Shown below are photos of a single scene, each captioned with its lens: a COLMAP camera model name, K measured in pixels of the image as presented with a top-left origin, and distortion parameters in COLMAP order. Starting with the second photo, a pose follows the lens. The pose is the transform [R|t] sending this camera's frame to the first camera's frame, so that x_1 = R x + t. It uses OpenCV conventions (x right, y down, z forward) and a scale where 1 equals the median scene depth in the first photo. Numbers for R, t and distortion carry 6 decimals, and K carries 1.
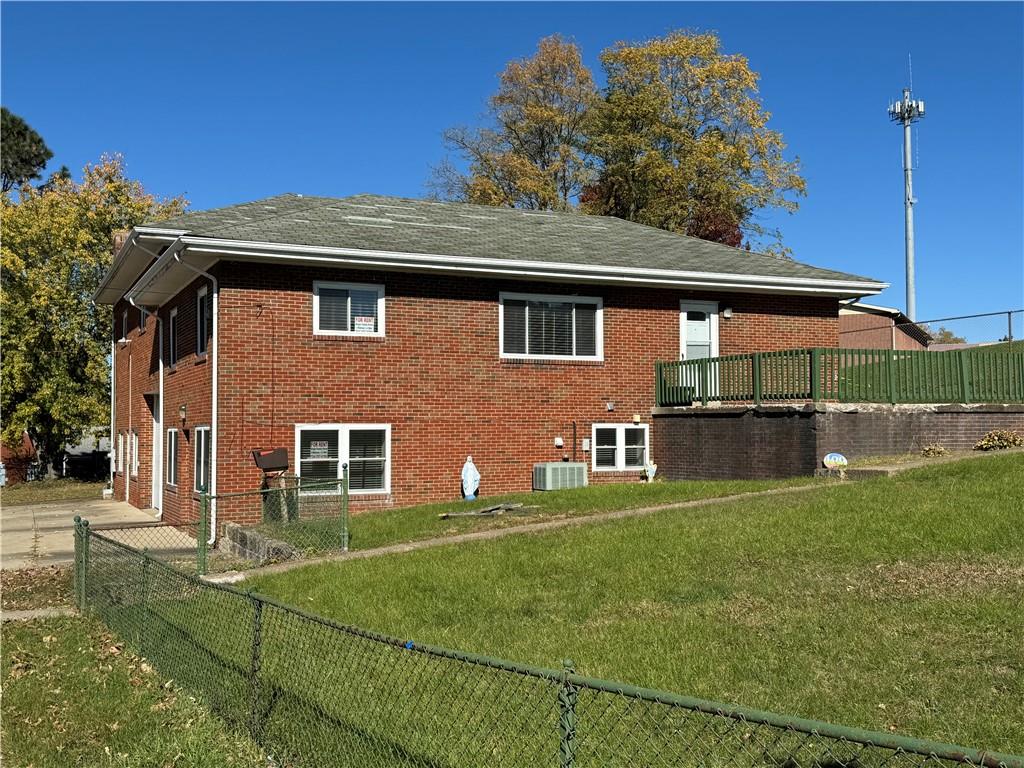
lens RADIAL K [[1084.4, 0, 510.7], [0, 1084.4, 380.9], [0, 0, 1]] dist [0.122460, 0.000000]
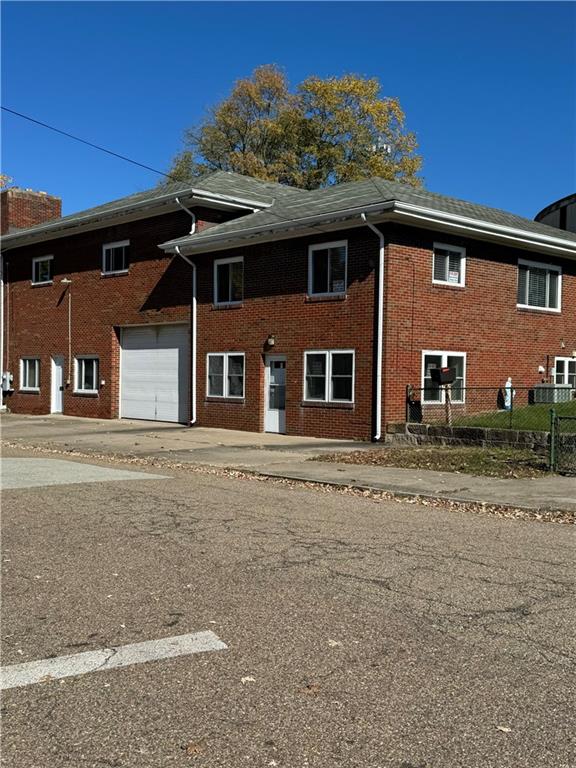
lens RADIAL K [[813.3, 0, 289.4], [0, 813.3, 388.9], [0, 0, 1]] dist [0.122460, 0.000000]
pose [[0.949811, 0.013957, 0.312513, -0.602043], [-0.033492, 0.997799, 0.057230, 0.032060], [-0.311026, -0.064825, 0.948188, 0.093480]]
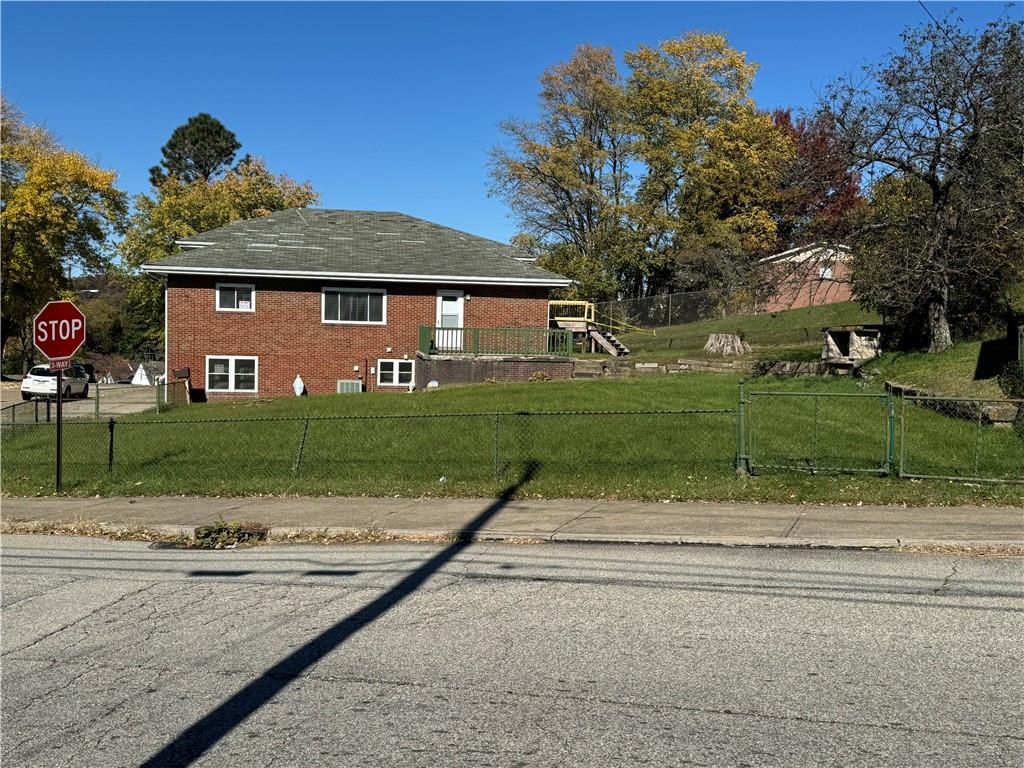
lens RADIAL K [[1084.4, 0, 514.1], [0, 1084.4, 383.2], [0, 0, 1]] dist [0.122460, 0.000000]
pose [[0.961871, 0.040238, -0.270528, 0.811526], [-0.015438, 0.995529, 0.093184, -0.096372], [0.273068, -0.085454, 0.958192, -0.706064]]
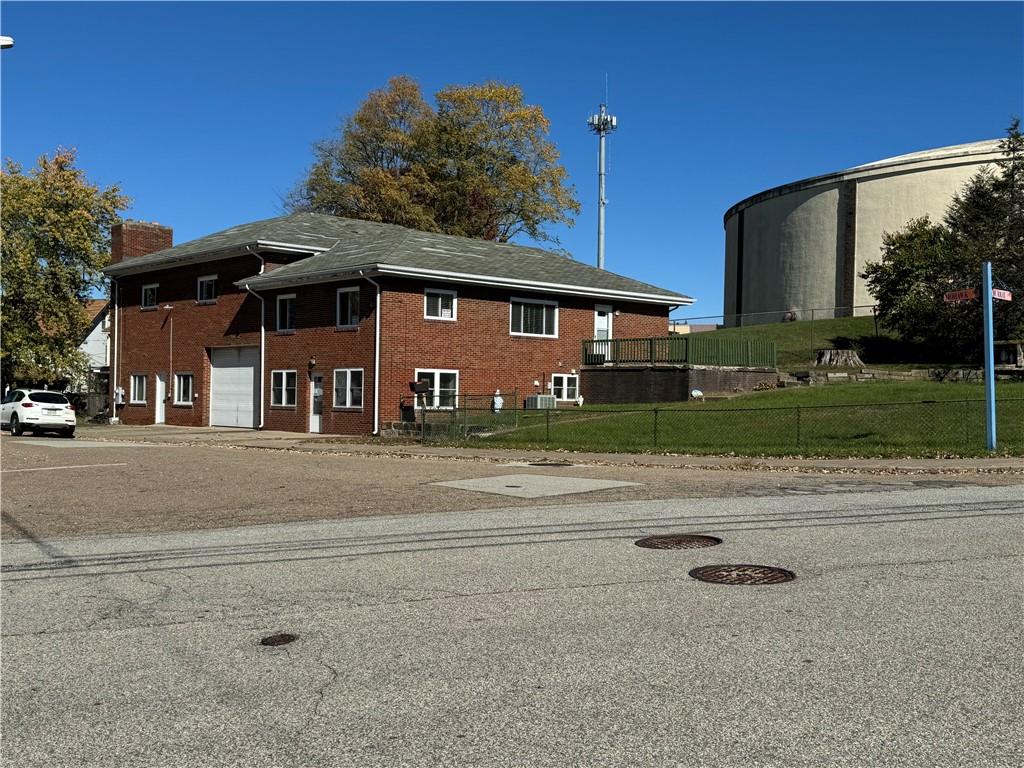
lens RADIAL K [[1084.4, 0, 511.2], [0, 1084.4, 391.1], [0, 0, 1]] dist [0.122460, 0.000000]
pose [[0.955984, 0.021191, 0.292652, -0.514736], [-0.033097, 0.998811, 0.035793, 0.007075], [-0.291545, -0.043904, 0.955549, -0.675753]]
